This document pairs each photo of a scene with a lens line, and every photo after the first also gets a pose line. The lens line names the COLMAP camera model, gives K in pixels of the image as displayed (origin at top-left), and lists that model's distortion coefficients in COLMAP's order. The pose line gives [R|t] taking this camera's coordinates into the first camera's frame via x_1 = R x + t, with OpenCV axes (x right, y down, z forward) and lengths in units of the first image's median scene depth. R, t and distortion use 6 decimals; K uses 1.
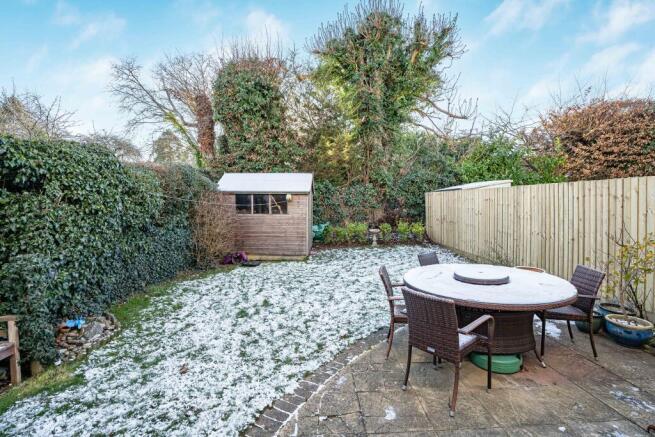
lens RADIAL K [[310.2, 0, 327.0], [0, 310.2, 198.5], [0, 0, 1]] dist [-0.060791, 0.013376]
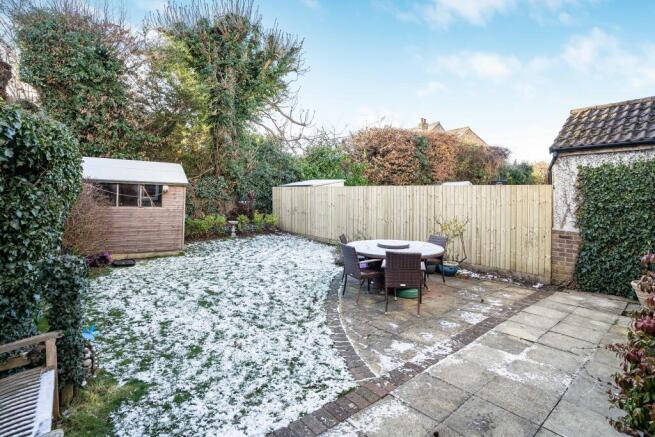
lens RADIAL K [[311.0, 0, 329.8], [0, 311.0, 177.9], [0, 0, 1]] dist [-0.037901, 0.000639]
pose [[0.798825, 0.049022, 0.599563, -0.280906], [-0.025098, 0.998522, -0.048204, -0.004355], [-0.601040, 0.023459, 0.798875, -0.043911]]
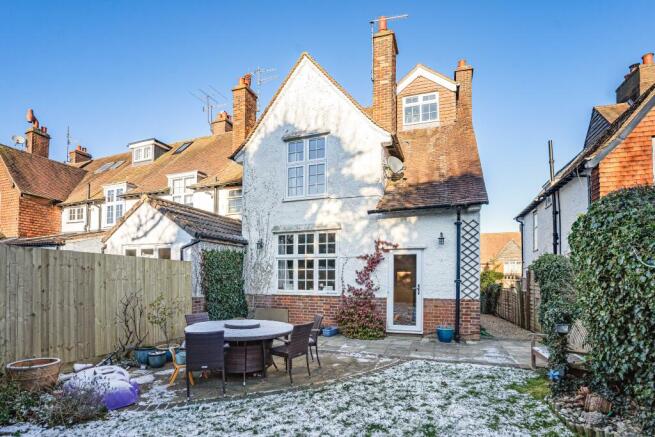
lens RADIAL K [[337.5, 0, 327.5], [0, 337.5, 218.5], [0, 0, 1]] dist [-0.000326, 0.000044]
pose [[-0.940405, 0.059058, 0.334889, -0.165589], [-0.005926, 0.981808, -0.189783, 0.022939], [-0.340005, -0.180458, -0.922947, 0.896453]]
